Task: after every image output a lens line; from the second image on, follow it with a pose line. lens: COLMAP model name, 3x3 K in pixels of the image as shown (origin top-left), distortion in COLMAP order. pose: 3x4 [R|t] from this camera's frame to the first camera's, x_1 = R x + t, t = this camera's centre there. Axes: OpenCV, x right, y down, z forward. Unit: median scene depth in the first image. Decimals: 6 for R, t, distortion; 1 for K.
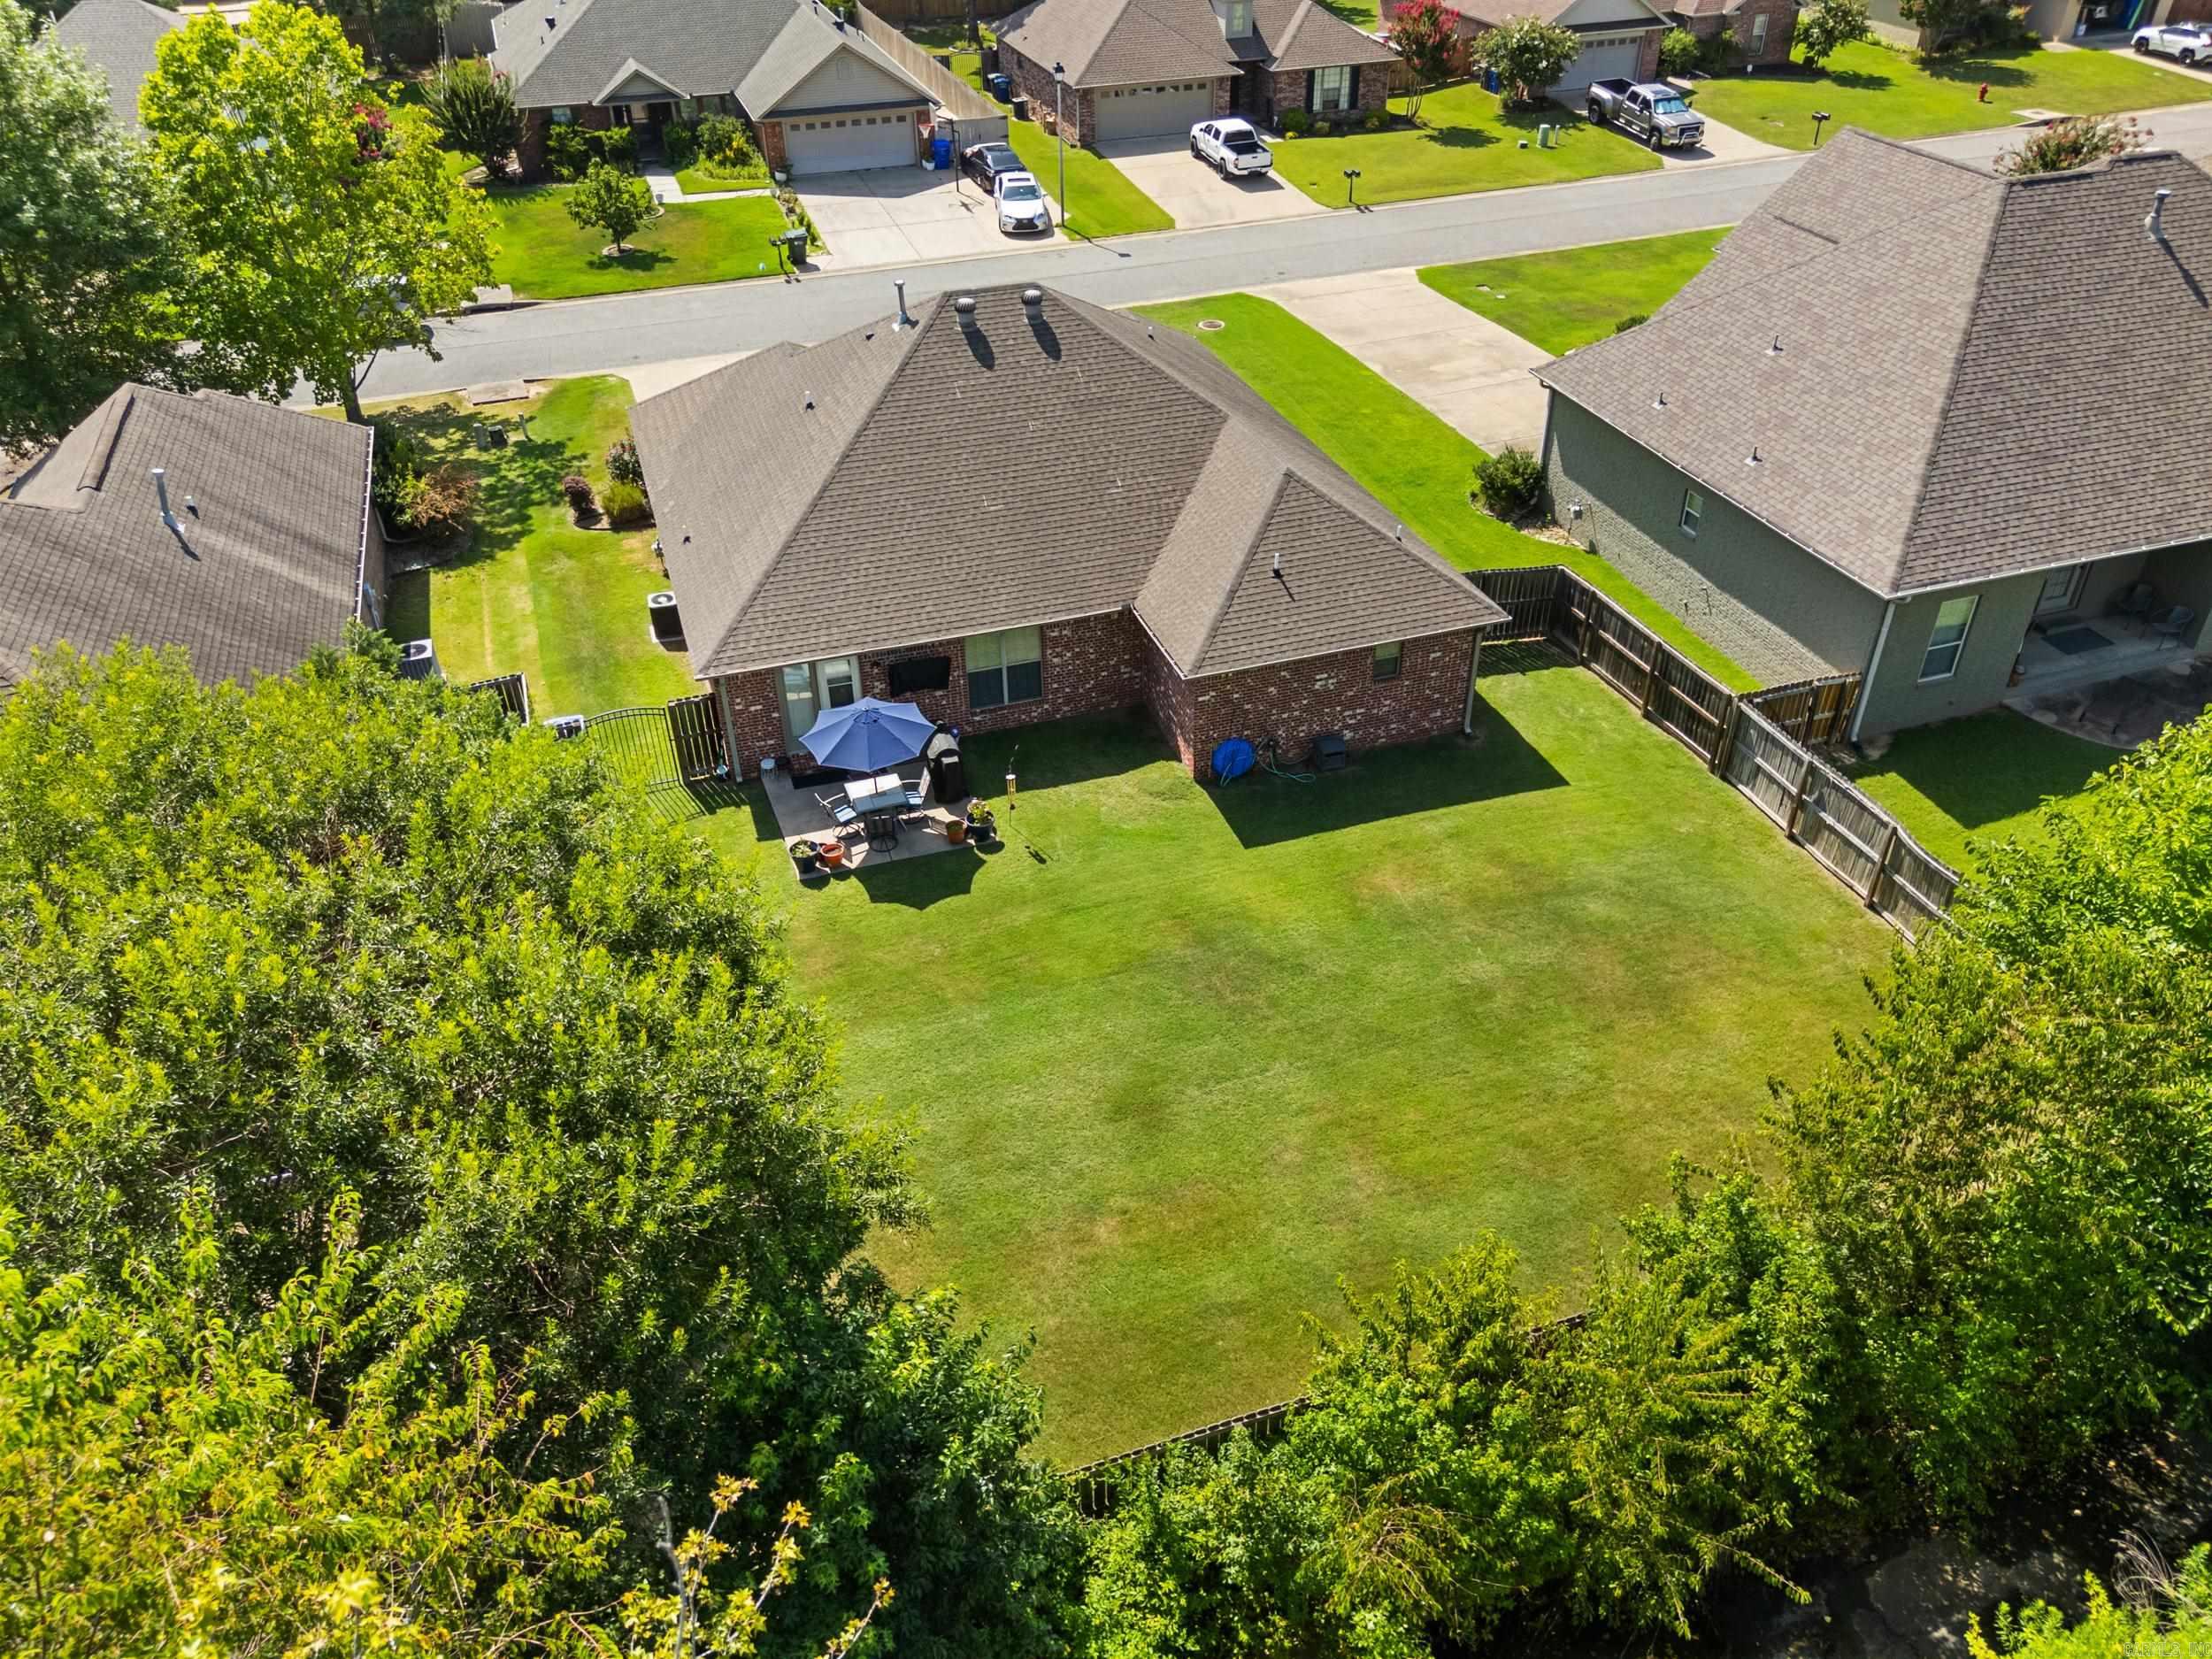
lens RADIAL K [[1620.6, 0, 1106.0], [0, 1620.6, 829.5], [0, 0, 1]] dist [0.049141, -0.042357]
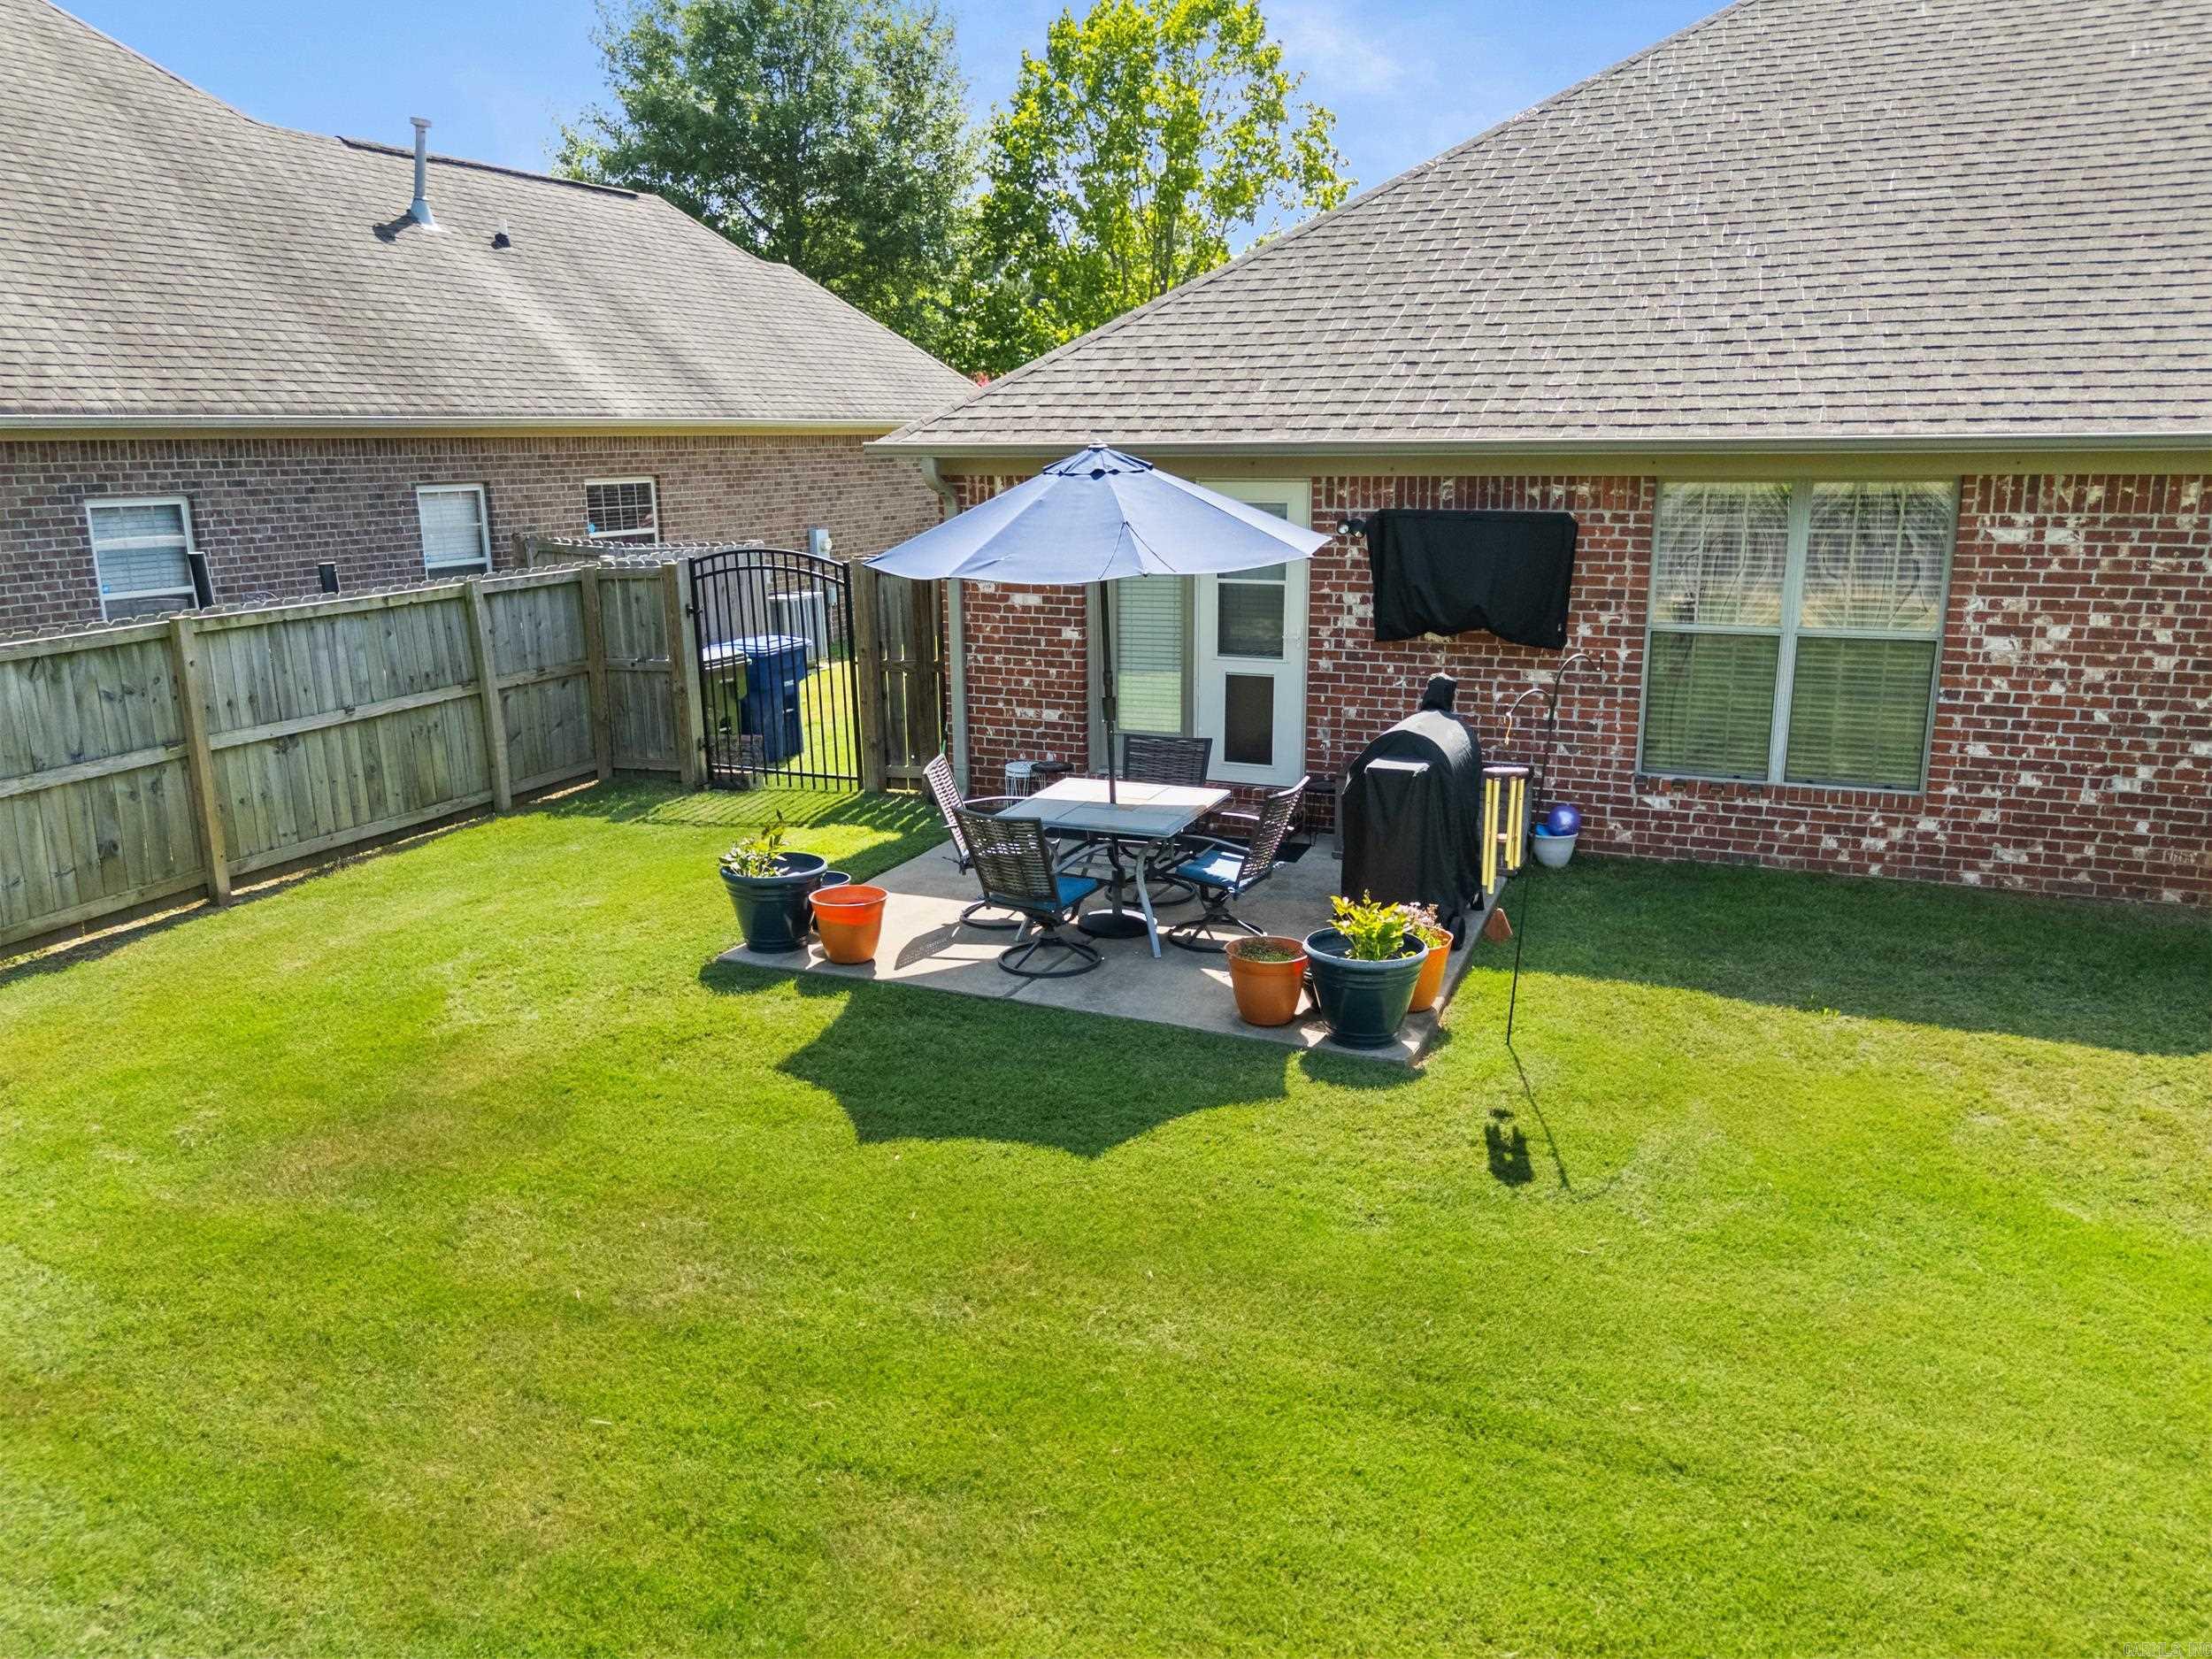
lens RADIAL K [[1620.6, 0, 1106.0], [0, 1620.6, 829.5], [0, 0, 1]] dist [0.049141, -0.042357]
pose [[0.736497, 0.167165, -0.655460, 0.044343], [-0.391464, 0.895567, -0.211462, 0.039986], [0.551659, 0.412330, 0.725021, 0.738120]]
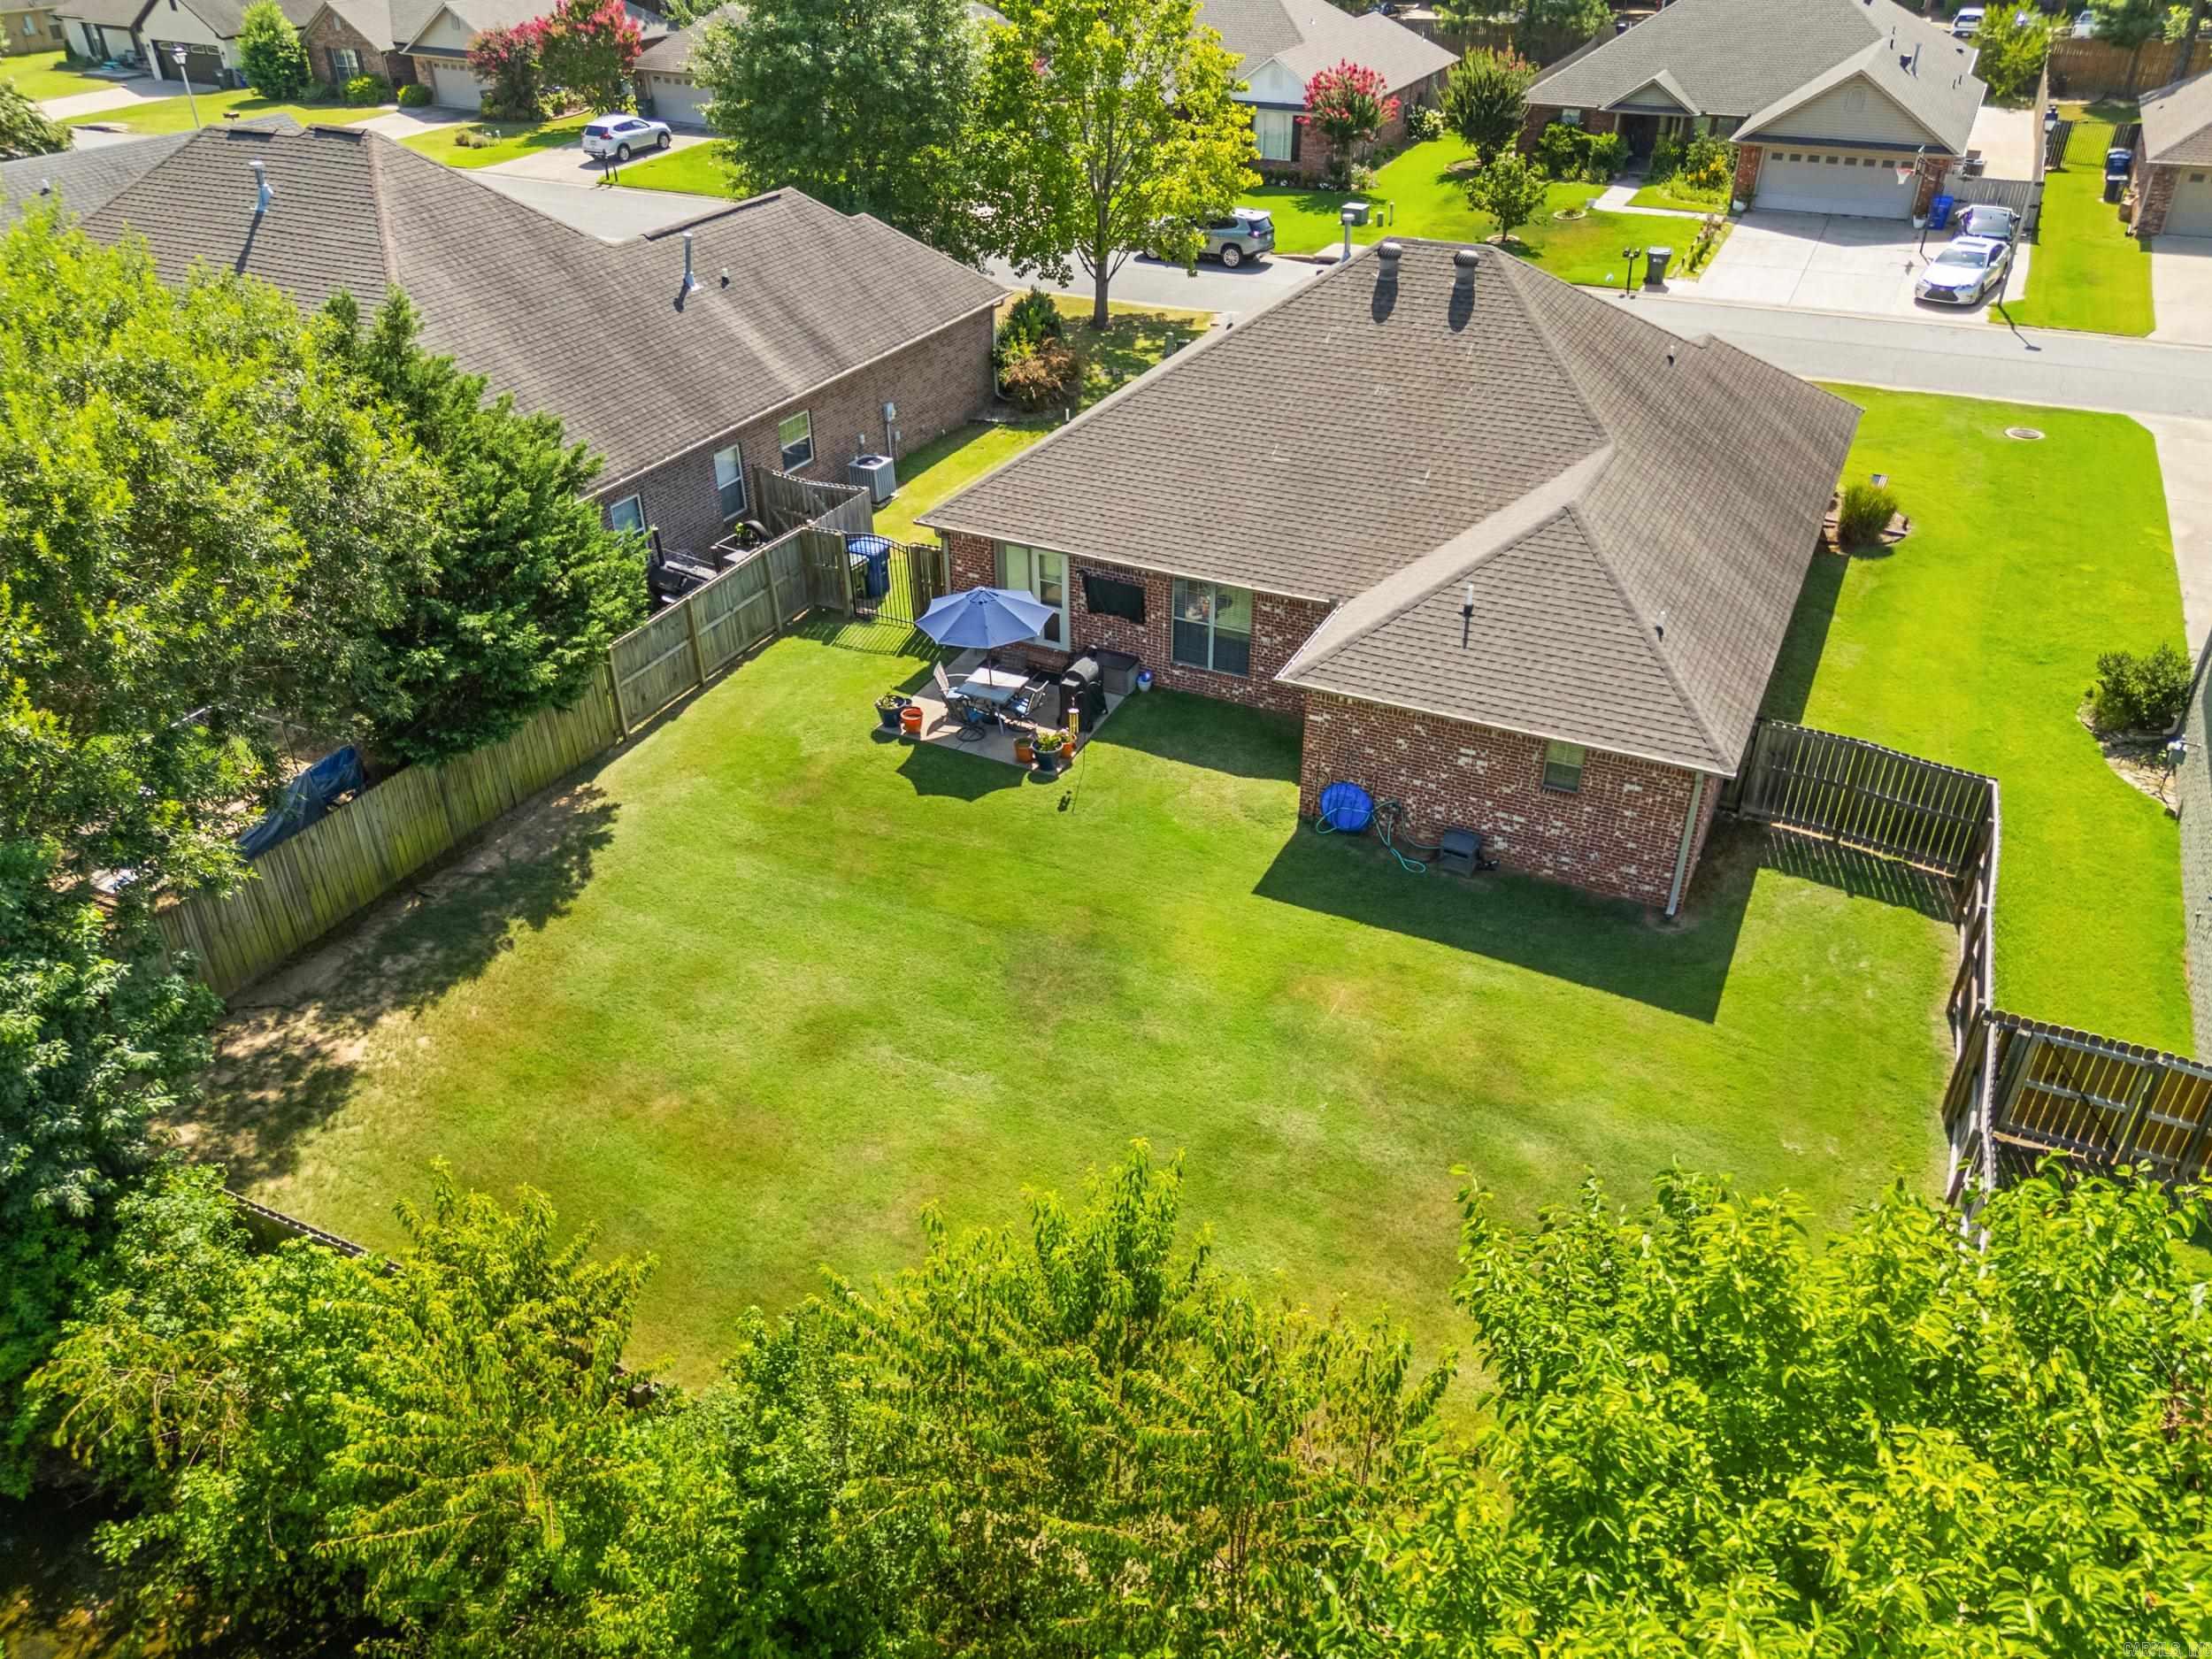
lens RADIAL K [[1620.6, 0, 1106.0], [0, 1620.6, 829.5], [0, 0, 1]] dist [0.049141, -0.042357]
pose [[0.708309, 0.388267, -0.589531, 0.470346], [-0.413033, 0.905217, 0.099927, -0.064139], [0.572452, 0.172716, 0.801541, 0.266179]]
